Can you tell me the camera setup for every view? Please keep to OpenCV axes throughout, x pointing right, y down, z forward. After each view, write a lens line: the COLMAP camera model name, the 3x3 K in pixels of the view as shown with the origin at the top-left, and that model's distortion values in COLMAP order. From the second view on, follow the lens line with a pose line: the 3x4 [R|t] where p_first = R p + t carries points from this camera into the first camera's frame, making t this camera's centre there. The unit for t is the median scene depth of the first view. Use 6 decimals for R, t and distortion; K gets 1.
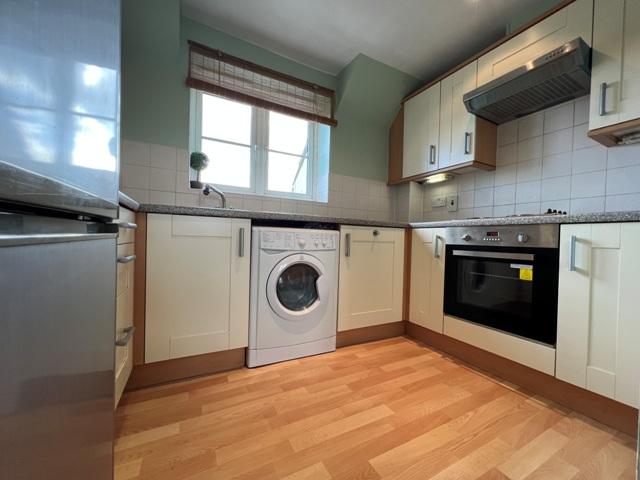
lens RADIAL K [[259.4, 0, 321.9], [0, 259.4, 243.2], [0, 0, 1]] dist [-0.000174, 0.000004]
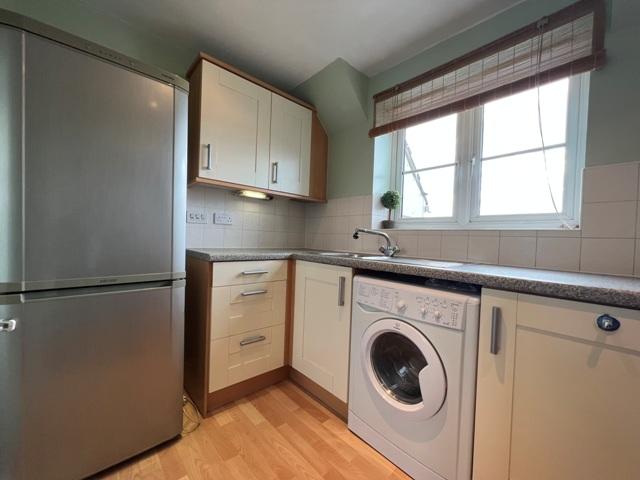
lens RADIAL K [[259.4, 0, 321.9], [0, 259.4, 243.2], [0, 0, 1]] dist [-0.000174, 0.000004]
pose [[0.242364, 0.004327, -0.970176, 0.500963], [-0.047726, 0.998833, -0.007467, -0.140246], [0.969011, 0.048113, 0.242288, 0.552914]]
